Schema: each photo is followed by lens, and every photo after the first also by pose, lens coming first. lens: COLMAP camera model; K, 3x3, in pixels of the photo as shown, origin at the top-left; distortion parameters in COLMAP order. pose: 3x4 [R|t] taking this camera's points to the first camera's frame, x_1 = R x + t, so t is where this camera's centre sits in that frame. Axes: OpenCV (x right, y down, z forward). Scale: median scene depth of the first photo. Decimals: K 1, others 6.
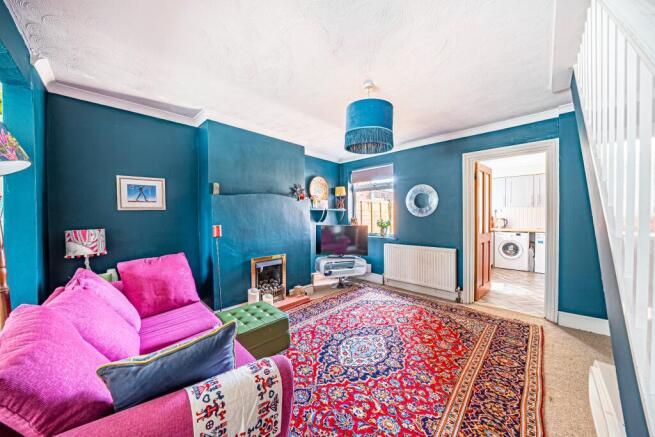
lens RADIAL K [[226.0, 0, 326.0], [0, 226.0, 217.9], [0, 0, 1]] dist [-0.024591, 0.002497]
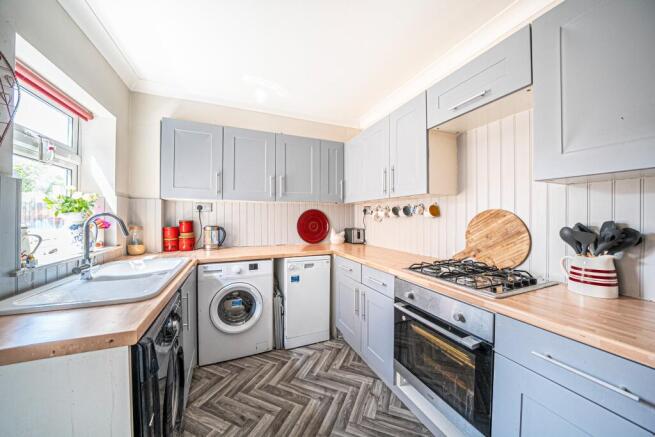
lens RADIAL K [[226.0, 0, 326.0], [0, 226.0, 217.9], [0, 0, 1]] dist [-0.024591, 0.002497]
pose [[0.397919, 0.002662, 0.917417, 0.547735], [0.006816, 0.999960, -0.005858, -0.009963], [-0.917395, 0.008584, 0.397885, 0.721922]]
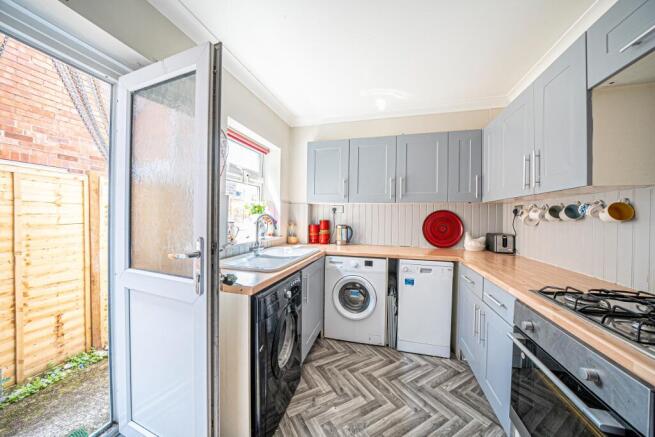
lens RADIAL K [[226.0, 0, 326.0], [0, 226.0, 217.9], [0, 0, 1]] dist [-0.024591, 0.002497]
pose [[0.878698, 0.013672, 0.477183, 0.582021], [-0.011851, 0.999906, -0.006827, -0.010787], [-0.477232, 0.000344, 0.878777, 0.653205]]
